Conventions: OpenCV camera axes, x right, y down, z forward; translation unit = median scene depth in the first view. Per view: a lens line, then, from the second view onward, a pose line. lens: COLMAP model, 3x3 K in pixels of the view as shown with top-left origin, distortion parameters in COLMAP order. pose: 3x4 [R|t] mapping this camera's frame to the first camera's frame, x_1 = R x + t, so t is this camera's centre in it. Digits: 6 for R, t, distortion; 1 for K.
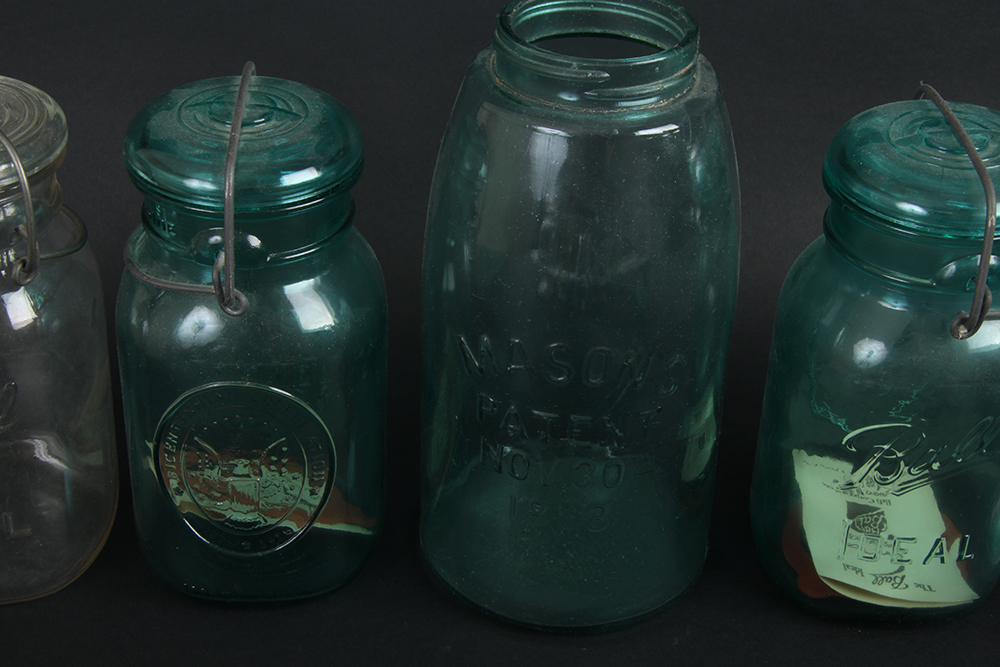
lens RADIAL K [[1701.5, 0, 499.8], [0, 1701.5, 350.3], [0, 0, 1]] dist [0.041136, 0.142623]
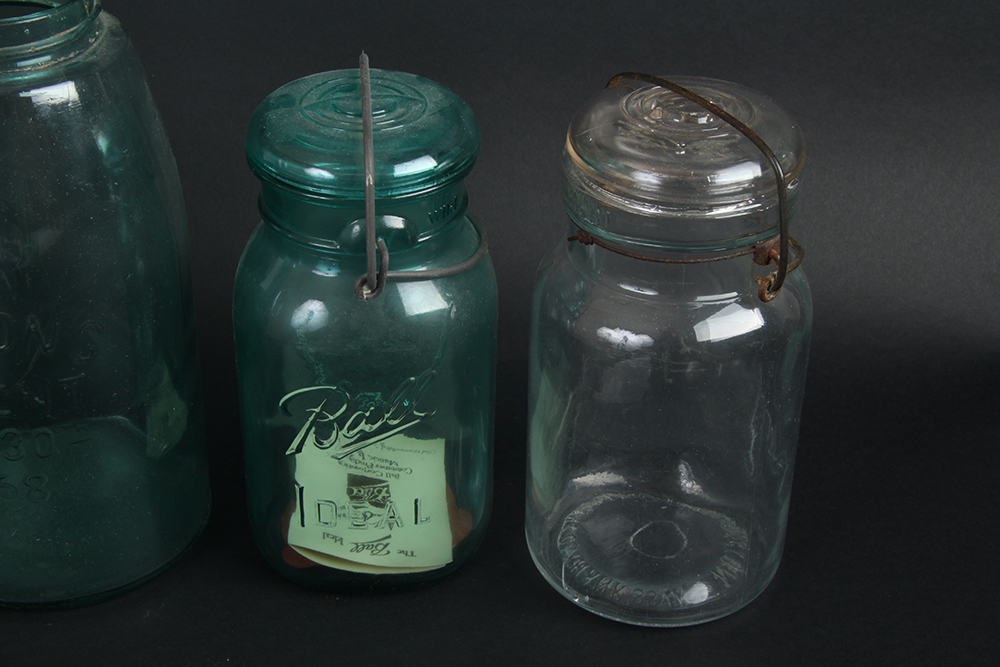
lens RADIAL K [[1701.5, 0, 499.8], [0, 1701.5, 350.3], [0, 0, 1]] dist [0.041136, 0.142623]
pose [[0.998215, -0.017644, 0.057051, 0.278481], [0.018478, 0.999730, -0.014111, 0.037512], [-0.056786, 0.015140, 0.998272, -0.012992]]
